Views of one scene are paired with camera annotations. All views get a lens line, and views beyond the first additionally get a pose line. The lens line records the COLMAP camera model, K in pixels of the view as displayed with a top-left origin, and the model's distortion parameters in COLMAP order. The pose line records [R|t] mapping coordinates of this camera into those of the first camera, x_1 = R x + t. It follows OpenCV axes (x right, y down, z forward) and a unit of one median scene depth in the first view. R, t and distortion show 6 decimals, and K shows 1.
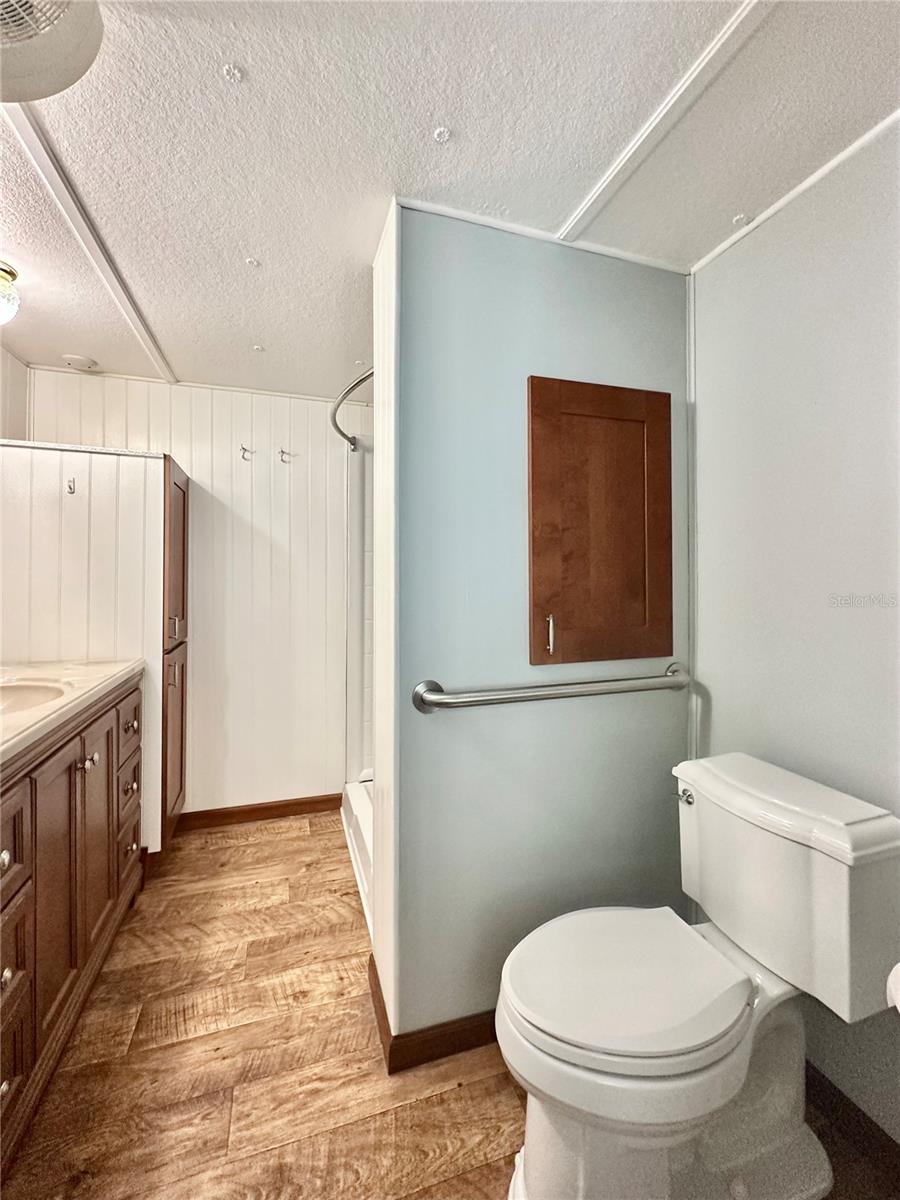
lens RADIAL K [[496.8, 0, 442.8], [0, 496.8, 599.7], [0, 0, 1]] dist [0.013955, -0.000342]
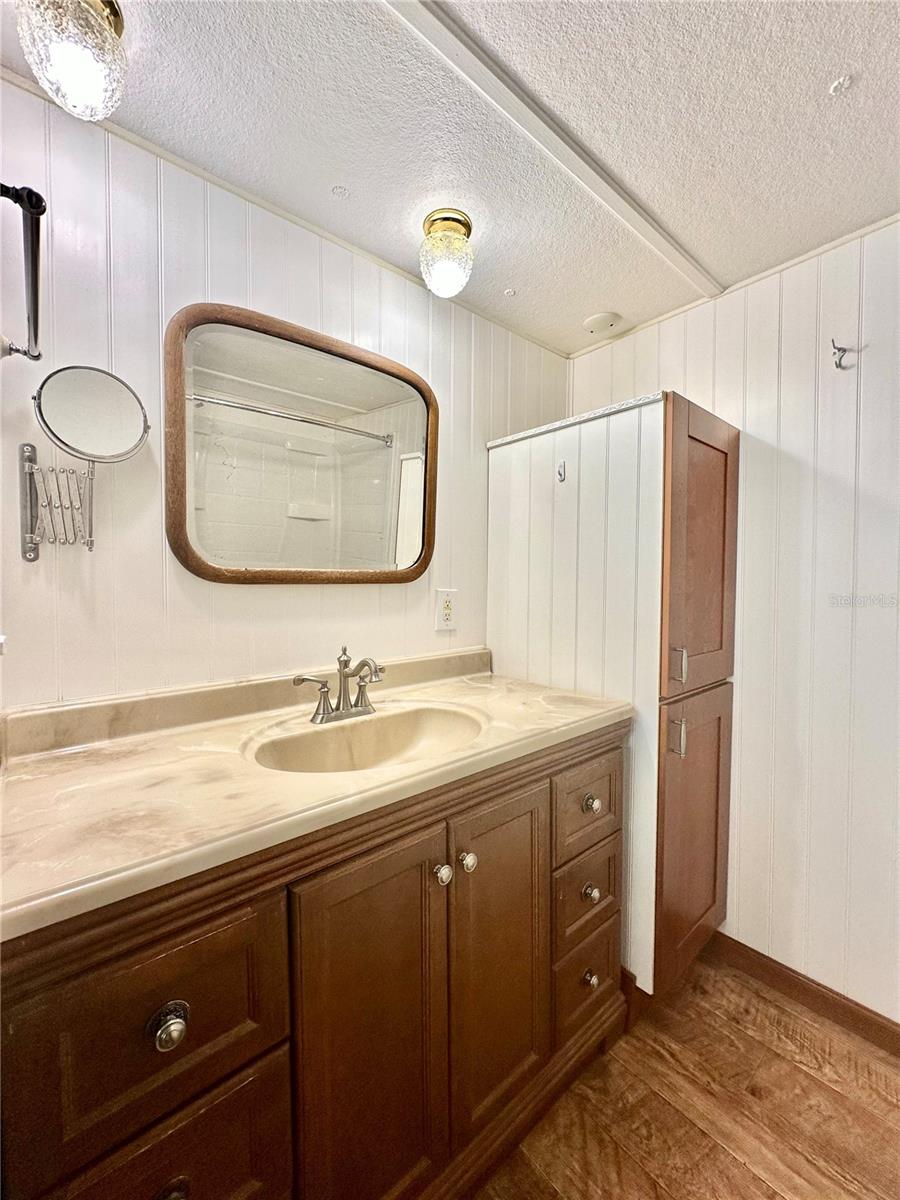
lens RADIAL K [[479.4, 0, 444.9], [0, 479.4, 595.2], [0, 0, 1]] dist [-0.001409, 0.000499]
pose [[0.377376, 0.019936, -0.925845, -0.083294], [-0.037234, 0.999286, 0.006340, -0.024586], [0.925311, 0.032080, 0.377849, 0.467483]]
